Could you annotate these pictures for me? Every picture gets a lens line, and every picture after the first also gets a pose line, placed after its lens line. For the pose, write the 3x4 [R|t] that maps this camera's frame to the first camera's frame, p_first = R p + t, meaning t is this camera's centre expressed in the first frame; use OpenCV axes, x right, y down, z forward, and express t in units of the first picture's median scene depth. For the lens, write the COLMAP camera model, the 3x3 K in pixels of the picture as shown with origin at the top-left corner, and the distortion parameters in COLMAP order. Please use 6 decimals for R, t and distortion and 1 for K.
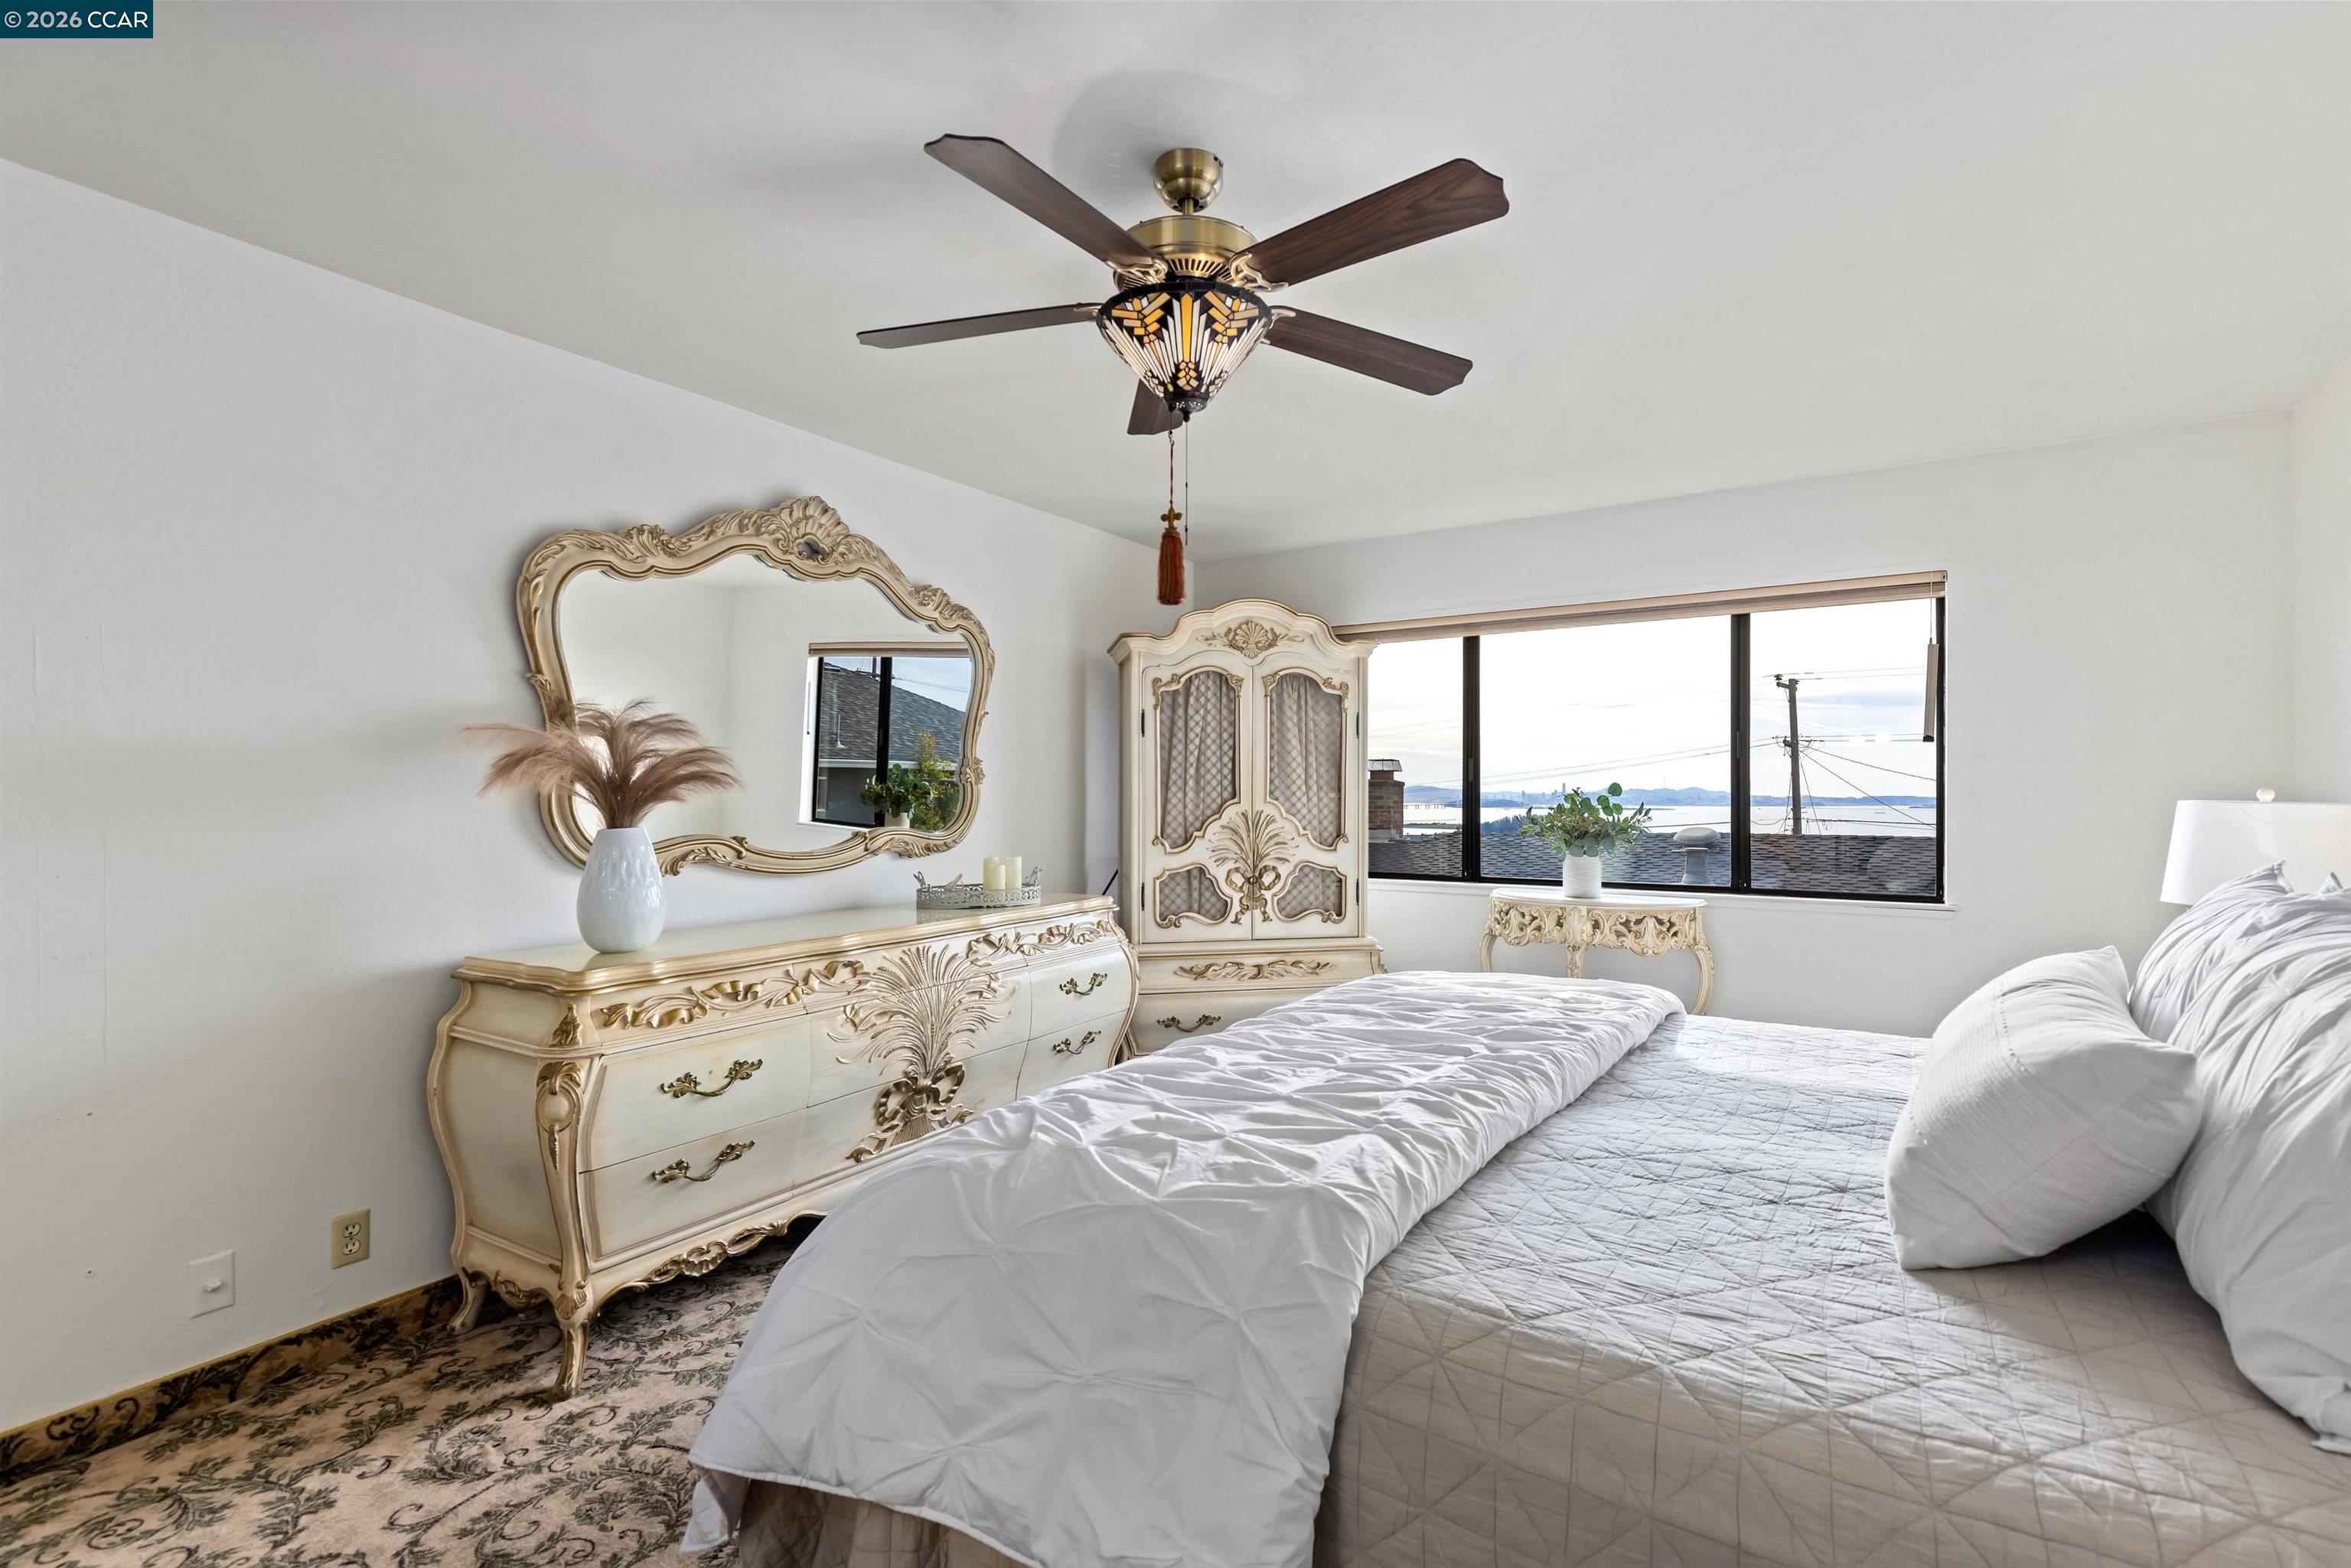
lens RADIAL K [[1039.3, 0, 1195.6], [0, 1039.3, 791.6], [0, 0, 1]] dist [0.003178, 0.000195]
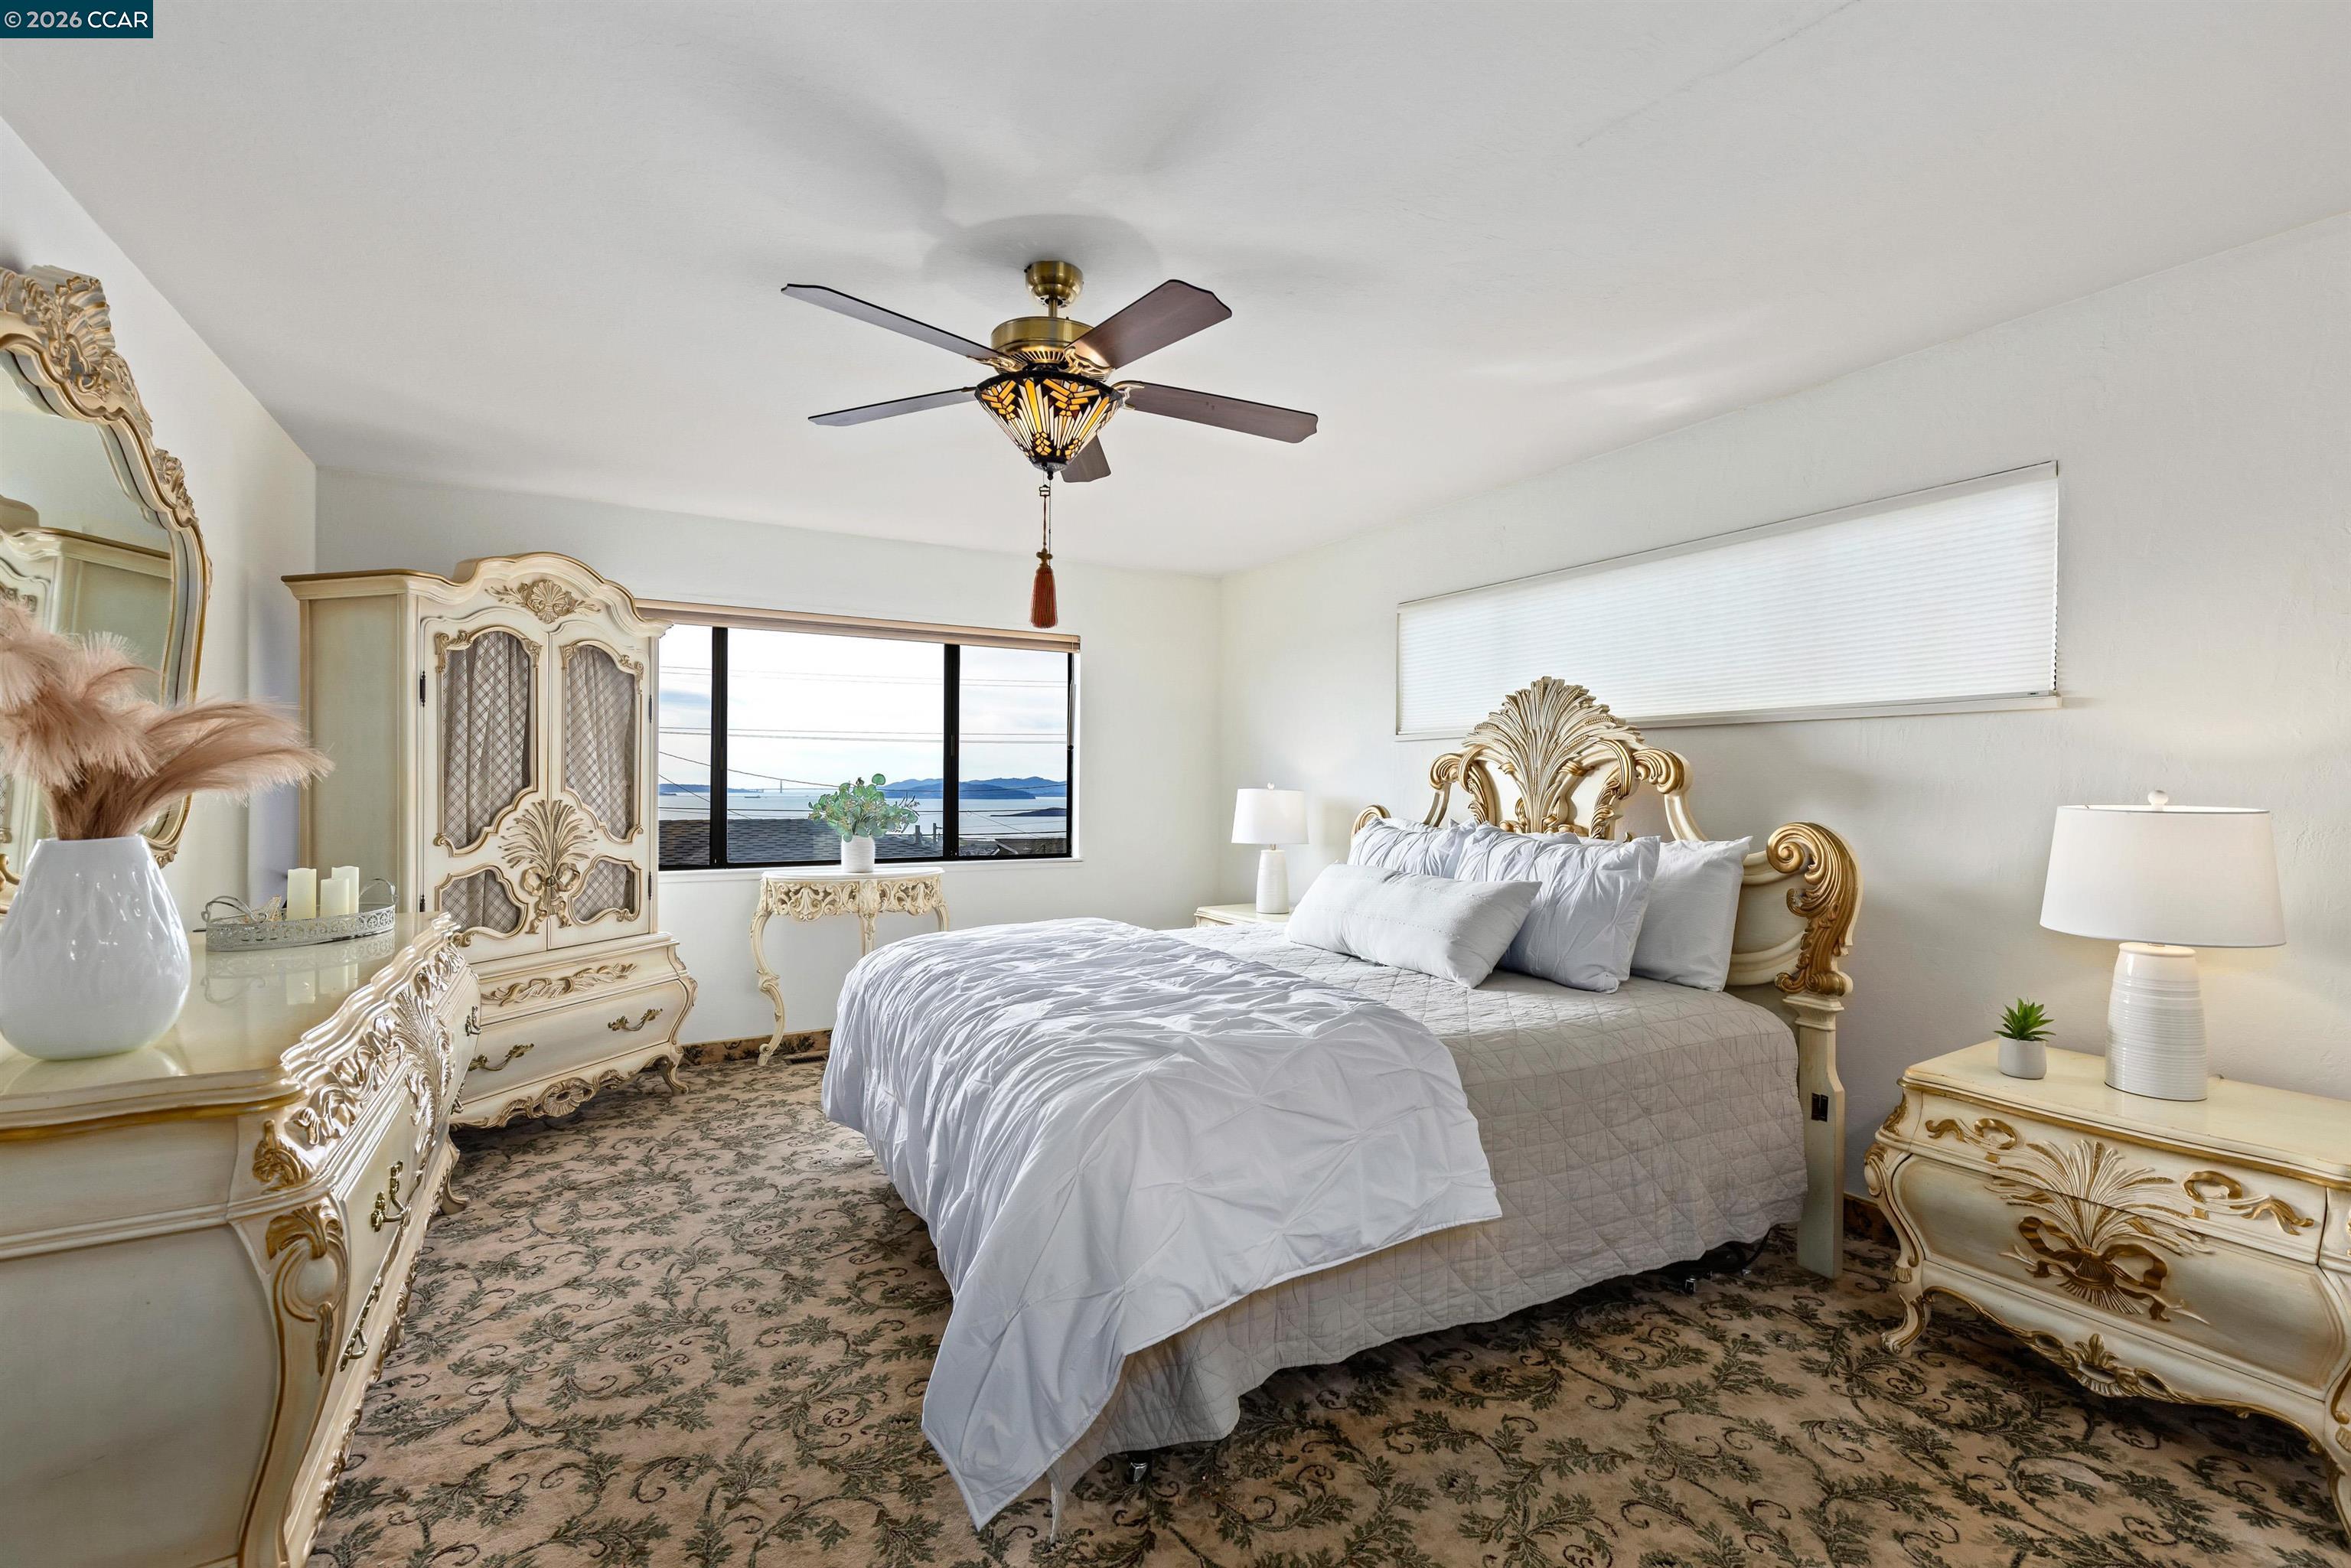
lens RADIAL K [[1061.7, 0, 1175.5], [0, 1061.7, 784.0], [0, 0, 1]] dist [0.001291, 0.000280]
pose [[0.465236, 0.004111, 0.885177, -0.485074], [-0.008492, 0.999964, -0.000180, 0.000549], [-0.885146, -0.007433, 0.465254, 0.132425]]
